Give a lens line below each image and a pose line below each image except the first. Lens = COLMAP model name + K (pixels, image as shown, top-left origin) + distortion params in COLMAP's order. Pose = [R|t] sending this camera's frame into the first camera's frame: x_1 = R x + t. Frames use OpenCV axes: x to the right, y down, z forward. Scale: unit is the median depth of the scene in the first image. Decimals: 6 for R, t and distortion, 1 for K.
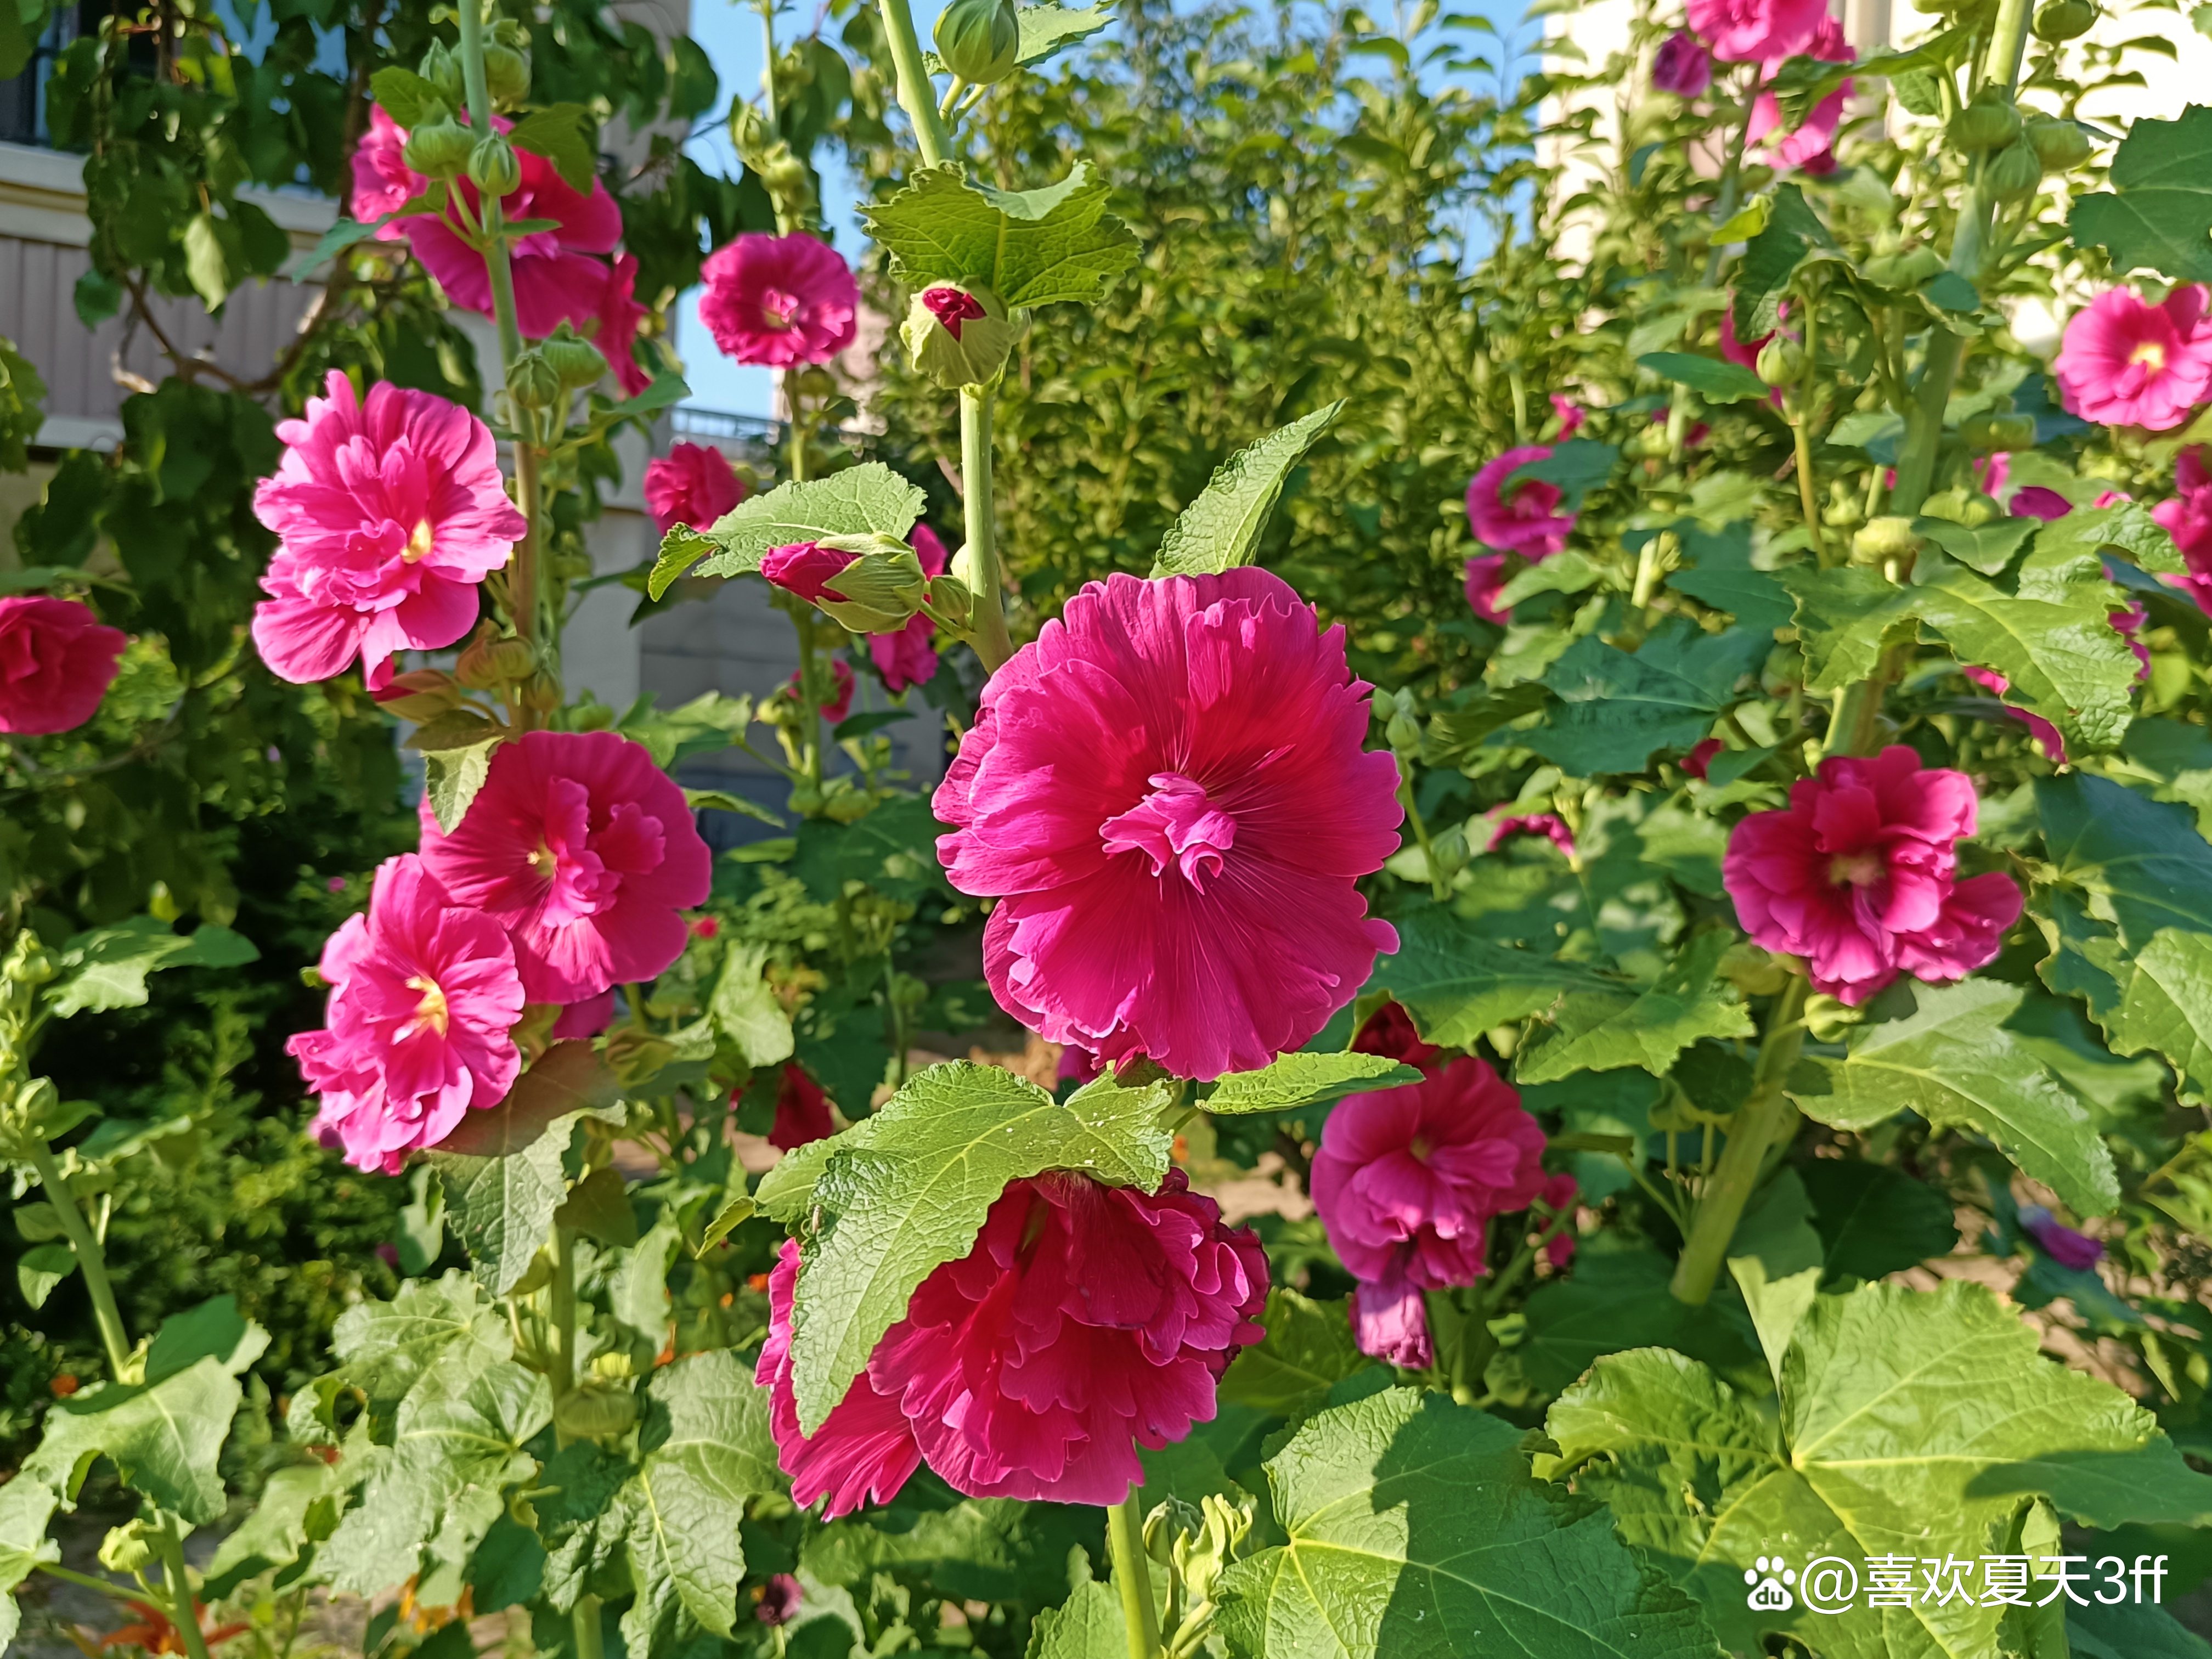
lens RADIAL K [[1788.4, 0, 1106.0], [0, 1788.4, 829.5], [0, 0, 1]] dist [0.004435, 0.007835]
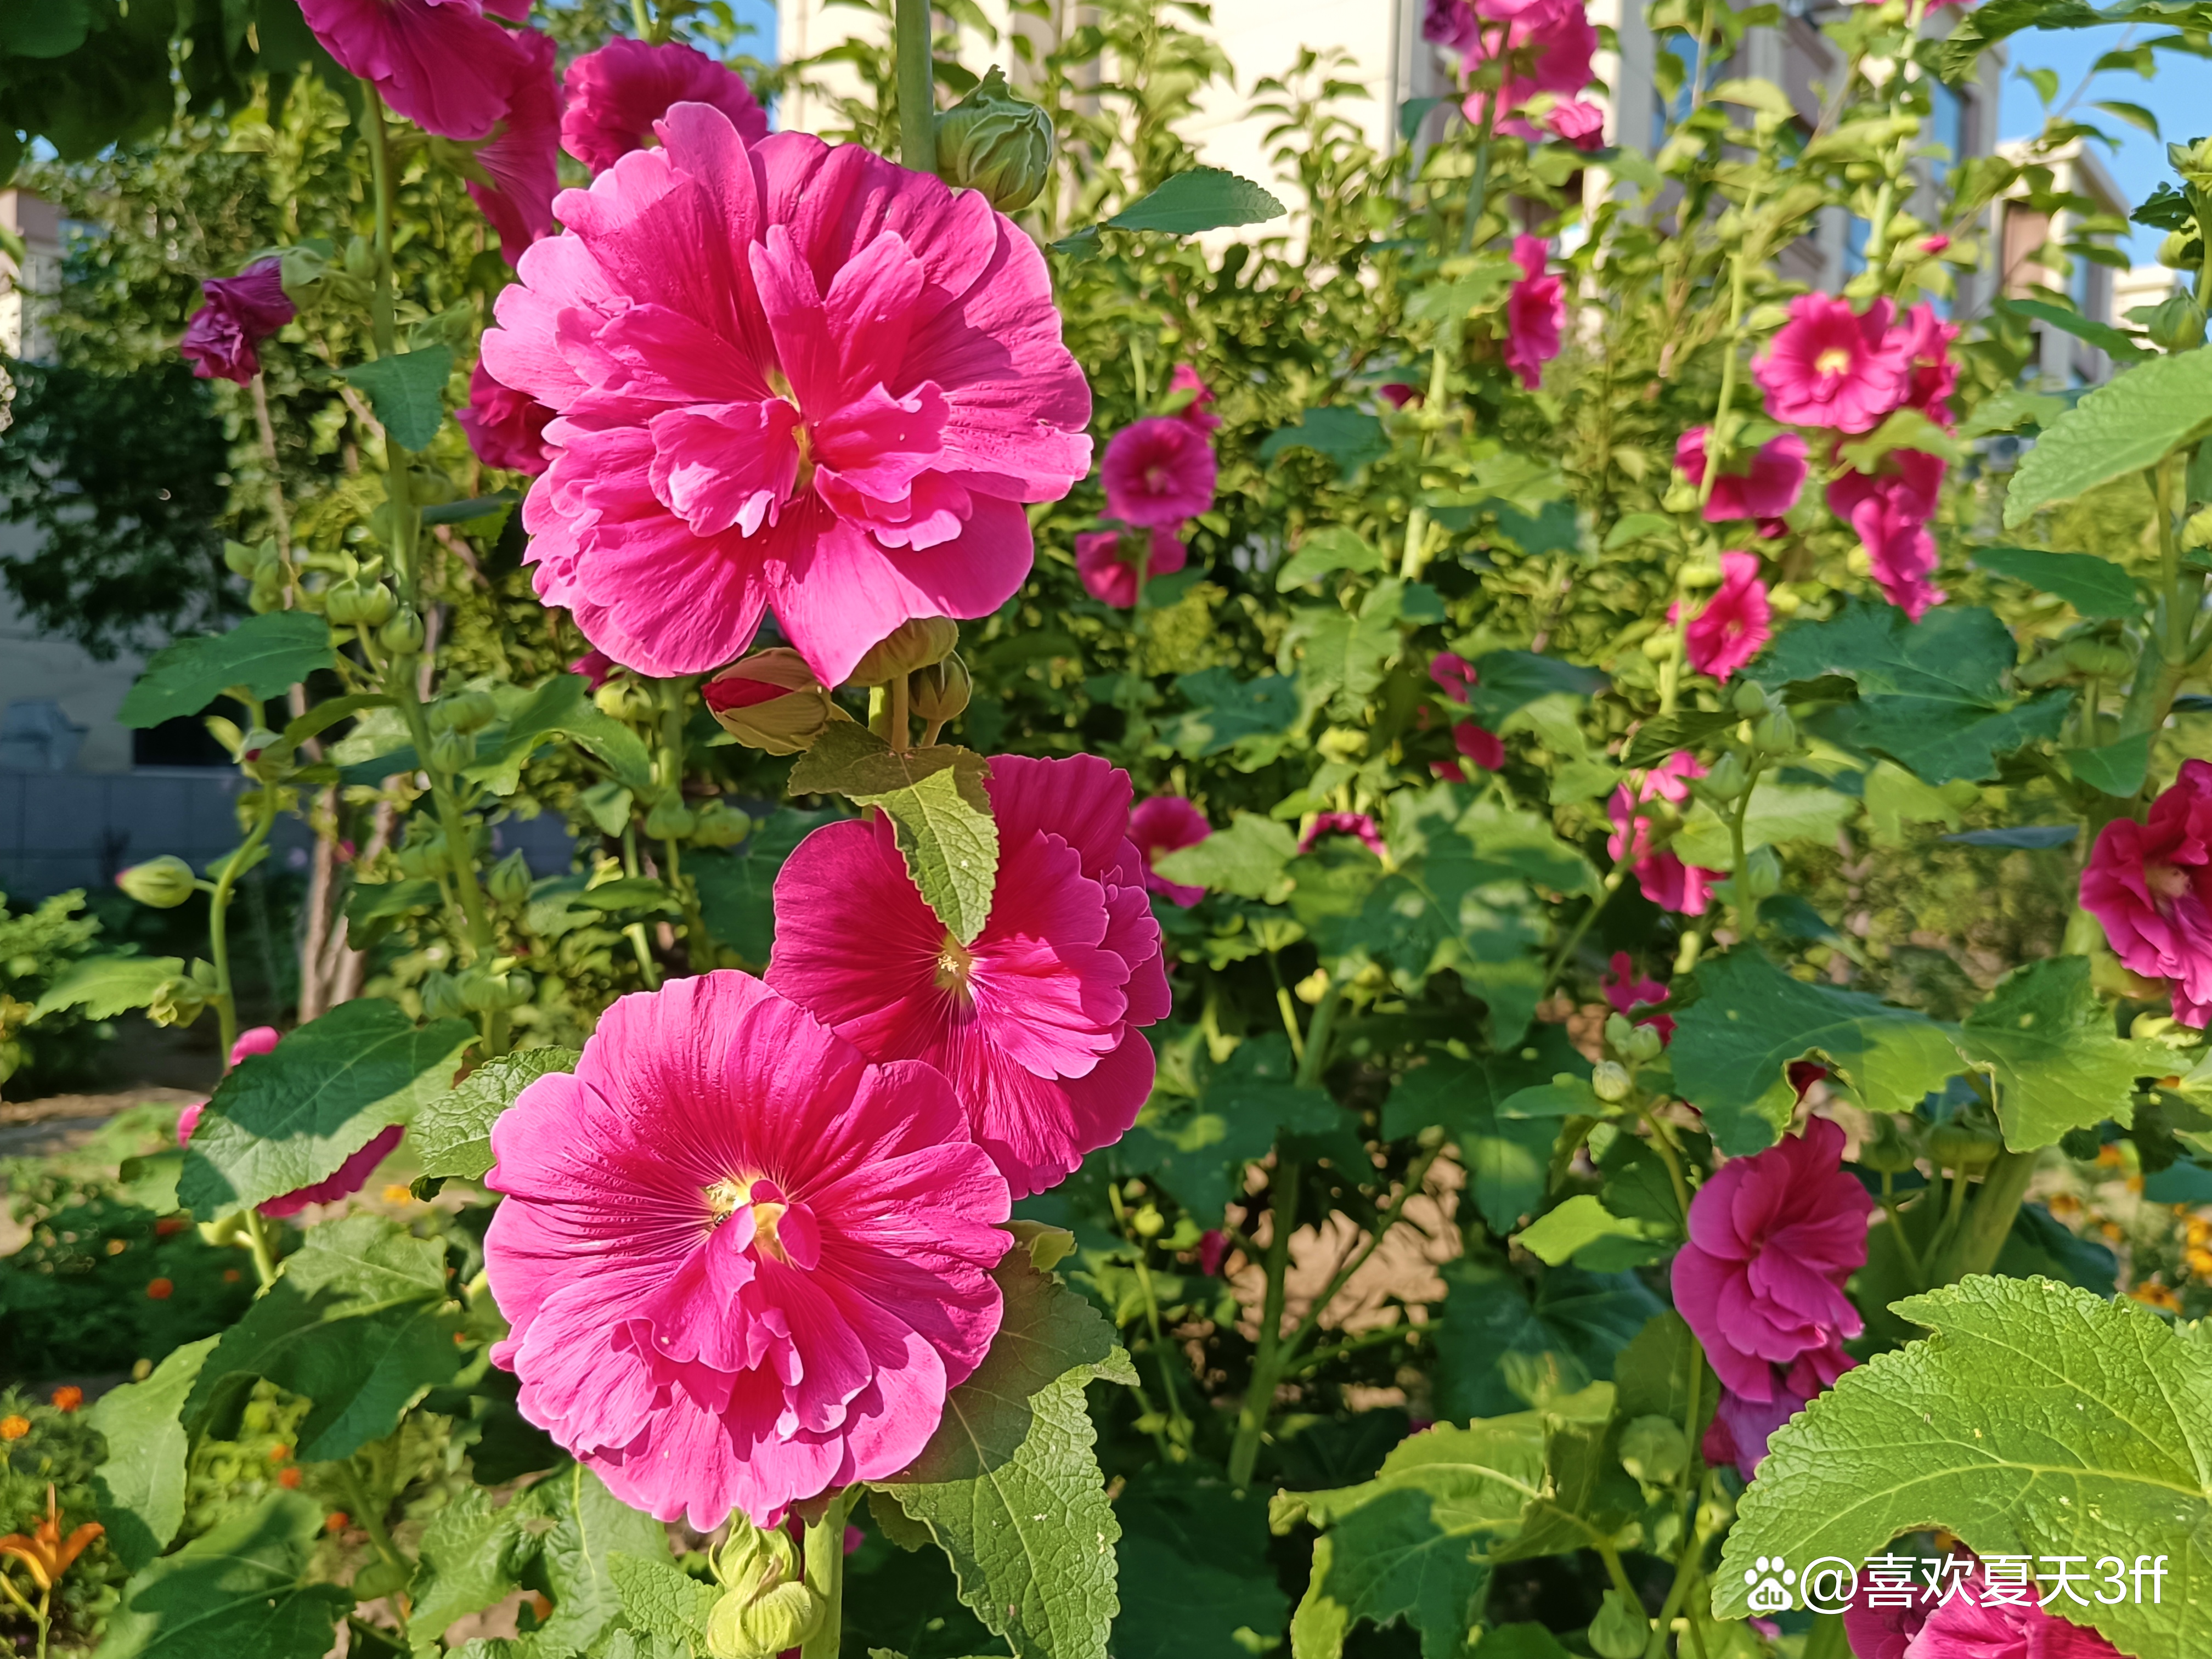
lens RADIAL K [[1799.3, 0, 1162.6], [0, 1799.3, 853.1], [0, 0, 1]] dist [-0.008399, -0.002483]
pose [[0.916107, -0.038293, 0.399101, -0.512027], [0.029282, 0.999160, 0.028653, -0.038814], [-0.399863, -0.014563, 0.916459, 0.426964]]
